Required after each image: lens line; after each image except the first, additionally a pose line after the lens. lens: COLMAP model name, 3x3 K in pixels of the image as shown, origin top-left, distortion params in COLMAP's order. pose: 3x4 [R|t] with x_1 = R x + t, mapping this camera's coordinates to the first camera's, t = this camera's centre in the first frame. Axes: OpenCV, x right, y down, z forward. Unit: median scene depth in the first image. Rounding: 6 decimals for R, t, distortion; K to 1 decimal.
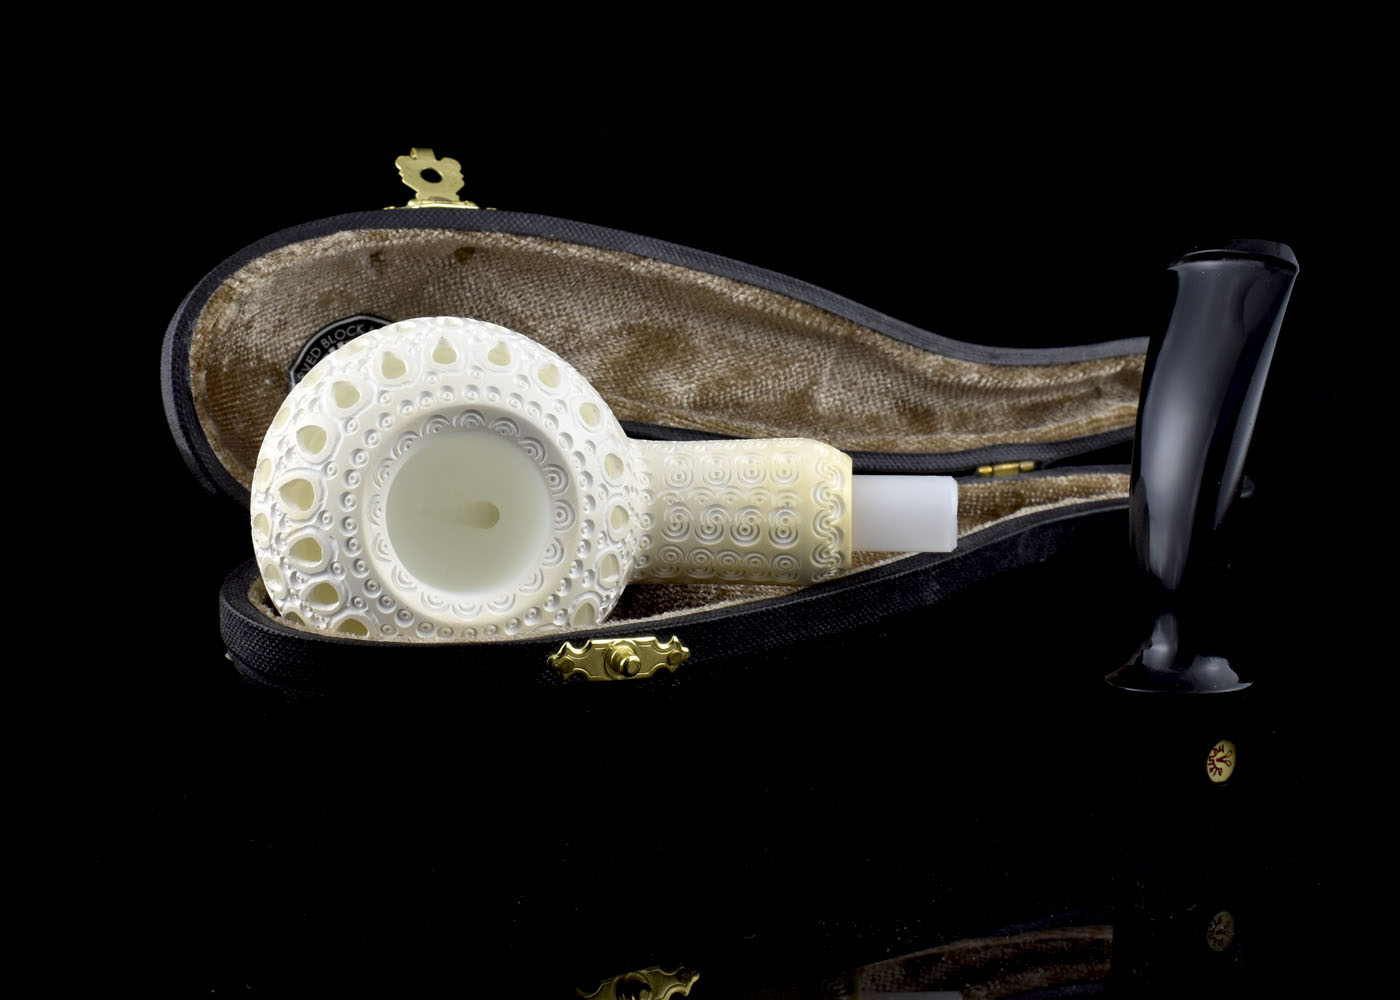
lens RADIAL K [[2221.8, 0, 700.1], [0, 2221.8, 500.7], [0, 0, 1]] dist [0.012177, 0.000000]
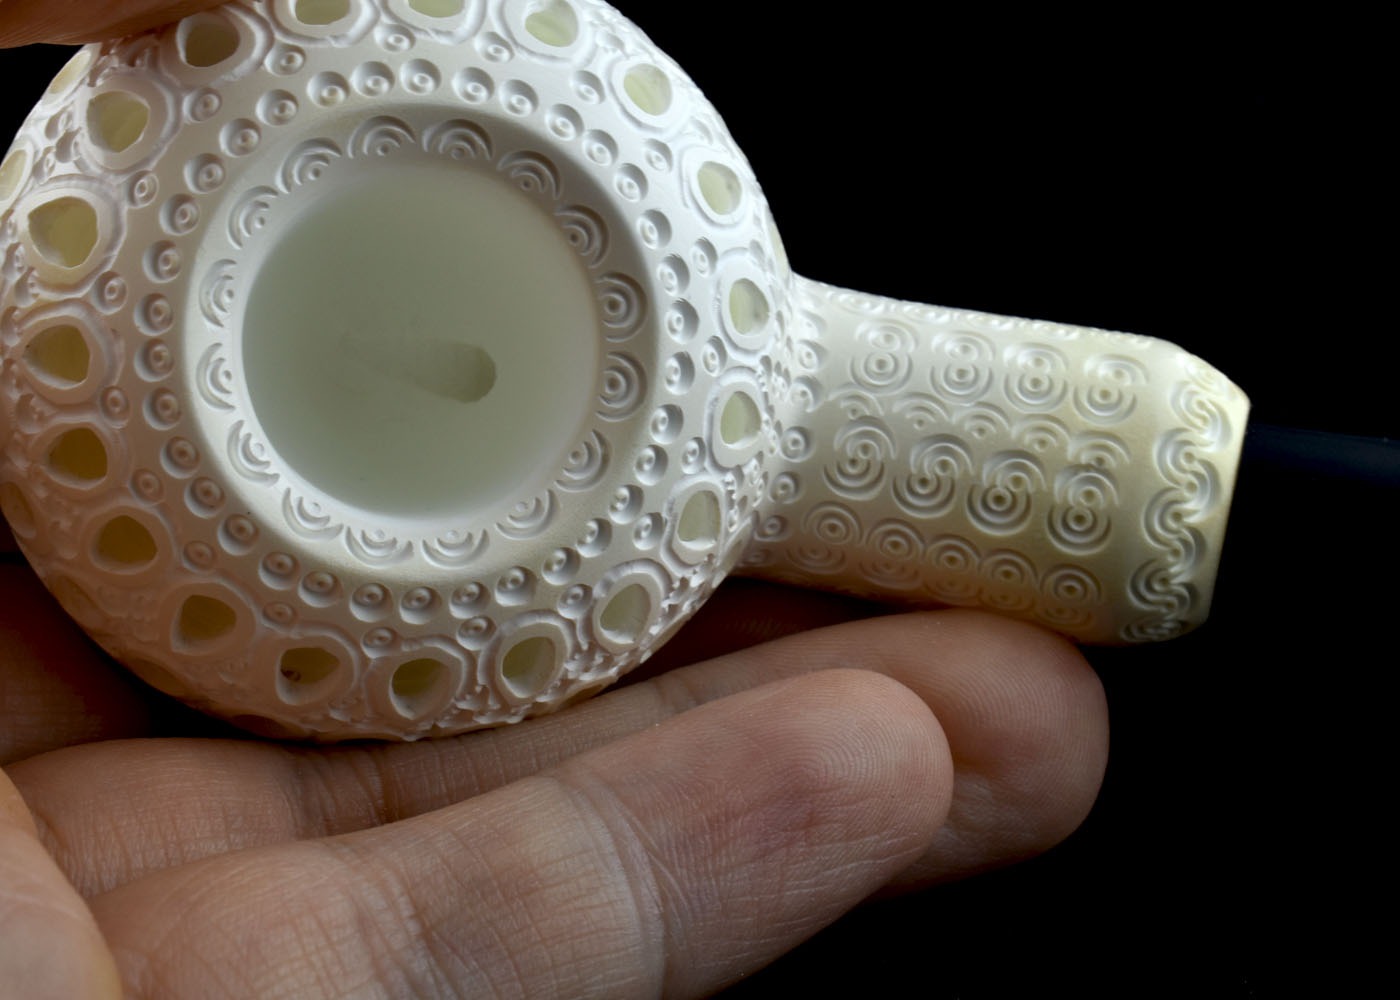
lens RADIAL K [[3455.2, 0, 700.0], [0, 3455.2, 499.7], [0, 0, 1]] dist [0.037642, 0.000000]
pose [[0.981423, 0.182463, -0.059305, 0.001529], [-0.183990, 0.982696, -0.021352, 0.041826], [0.054383, 0.031867, 0.998012, 0.281843]]
